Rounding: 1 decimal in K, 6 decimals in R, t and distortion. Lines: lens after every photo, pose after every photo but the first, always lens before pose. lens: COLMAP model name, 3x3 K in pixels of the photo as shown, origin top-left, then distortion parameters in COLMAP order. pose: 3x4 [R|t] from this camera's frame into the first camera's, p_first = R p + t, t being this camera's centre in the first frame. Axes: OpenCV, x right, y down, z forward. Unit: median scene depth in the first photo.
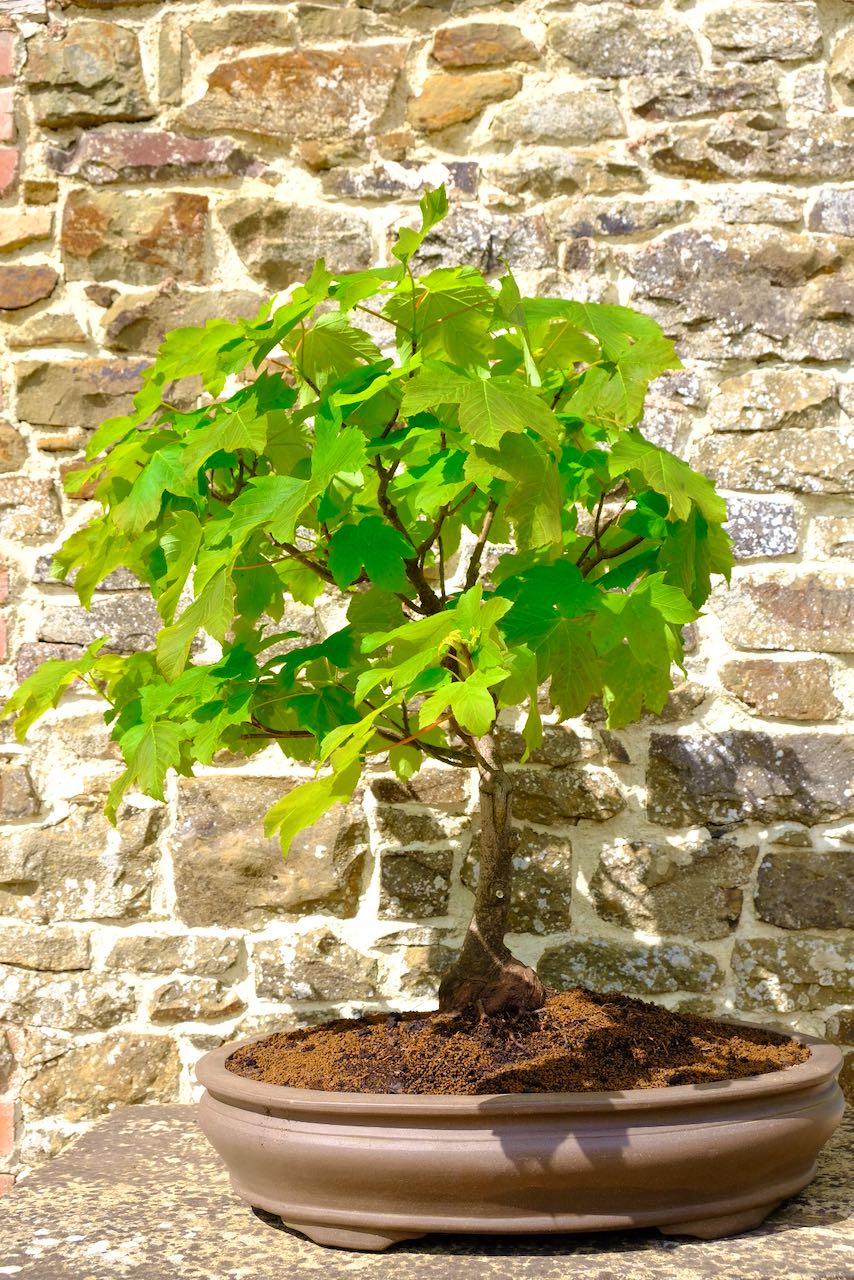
lens RADIAL K [[1275.5, 0, 434.2], [0, 1275.5, 648.7], [0, 0, 1]] dist [-0.016449, 0.000000]
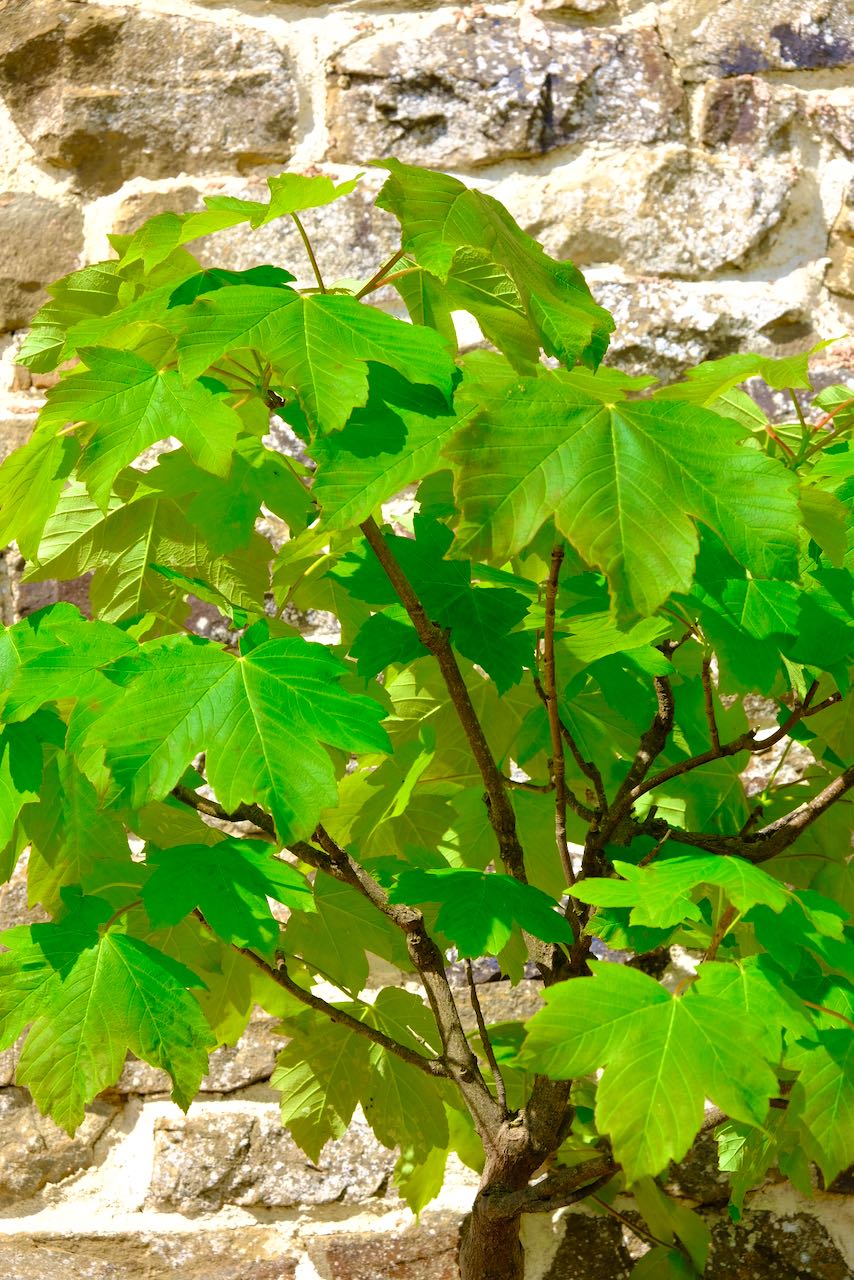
lens RADIAL K [[3099.8, 0, 456.6], [0, 3099.8, 694.8], [0, 0, 1]] dist [0.061384, 0.000000]
pose [[0.999813, -0.014086, 0.013266, -0.008010], [0.014869, 0.998032, -0.060914, -0.024428], [-0.012382, 0.061100, 0.998055, -0.139203]]
